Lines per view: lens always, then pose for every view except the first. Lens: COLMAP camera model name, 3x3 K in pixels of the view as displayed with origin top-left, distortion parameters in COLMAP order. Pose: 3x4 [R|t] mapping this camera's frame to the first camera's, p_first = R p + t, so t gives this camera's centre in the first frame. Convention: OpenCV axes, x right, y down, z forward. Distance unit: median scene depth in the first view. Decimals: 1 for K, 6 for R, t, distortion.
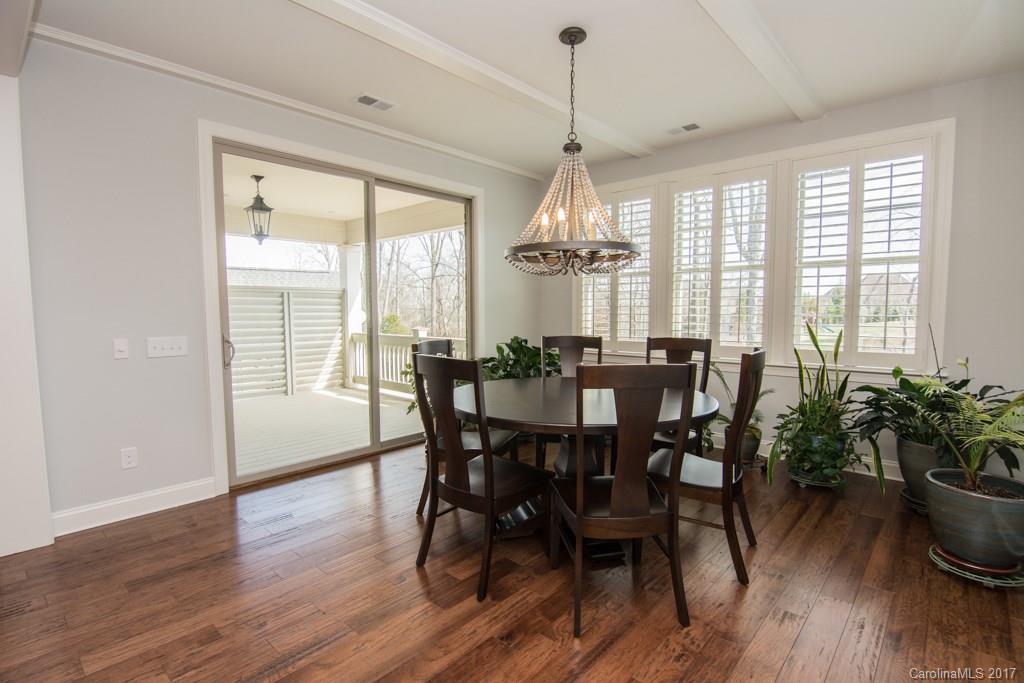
lens RADIAL K [[497.6, 0, 513.9], [0, 497.6, 336.5], [0, 0, 1]] dist [0.003644, -0.001754]
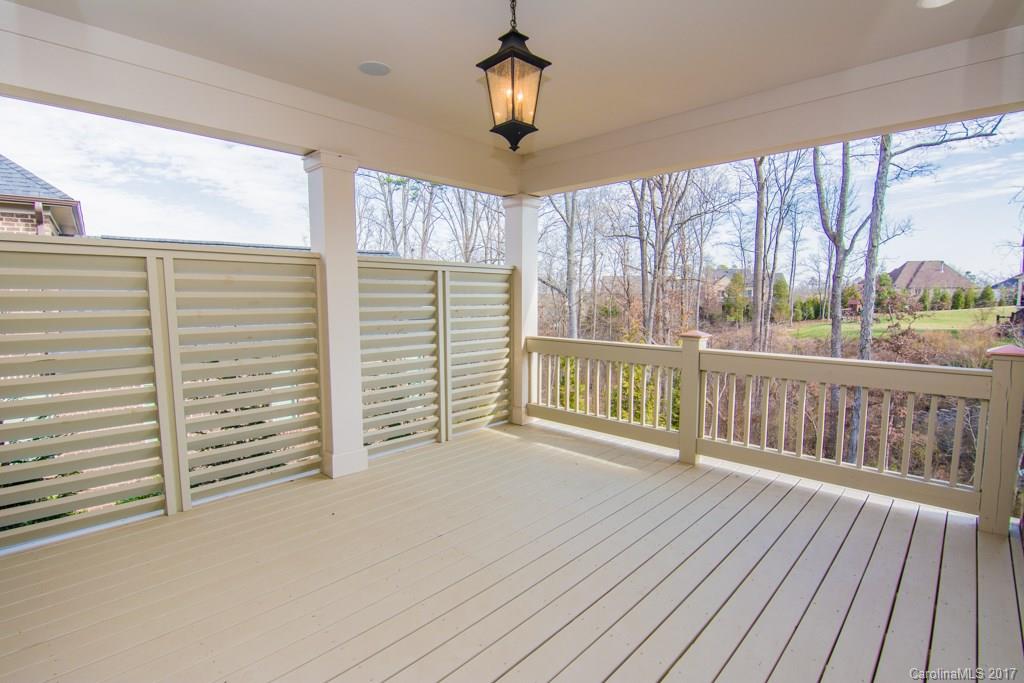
lens RADIAL K [[497.6, 0, 515.1], [0, 497.6, 342.7], [0, 0, 1]] dist [0.003644, -0.001754]
pose [[0.999887, -0.001034, -0.015009, -0.342941], [0.001621, 0.999233, 0.039119, -0.025336], [0.014957, -0.039139, 0.999122, 0.388678]]
